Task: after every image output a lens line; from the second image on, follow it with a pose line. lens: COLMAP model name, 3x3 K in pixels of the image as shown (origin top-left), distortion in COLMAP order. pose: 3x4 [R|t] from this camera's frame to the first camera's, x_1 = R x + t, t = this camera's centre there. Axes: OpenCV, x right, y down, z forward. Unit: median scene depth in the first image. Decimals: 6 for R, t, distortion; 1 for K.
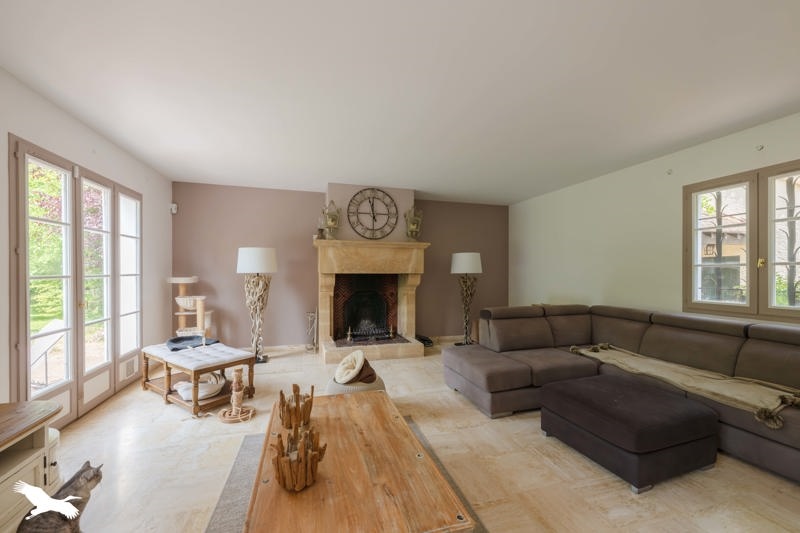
lens RADIAL K [[318.2, 0, 405.1], [0, 318.2, 271.2], [0, 0, 1]] dist [-0.002462, -0.000067]
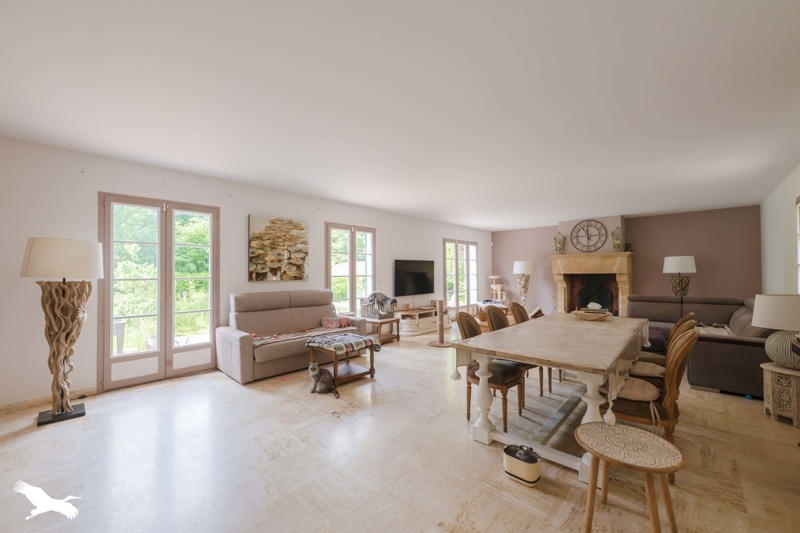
lens RADIAL K [[318.2, 0, 402.4], [0, 318.2, 269.7], [0, 0, 1]] dist [-0.002462, -0.000067]
pose [[0.505315, -0.017895, -0.862749, 0.811060], [0.007787, 0.999839, -0.016178, 0.006544], [0.862900, 0.001457, 0.505373, -0.610628]]
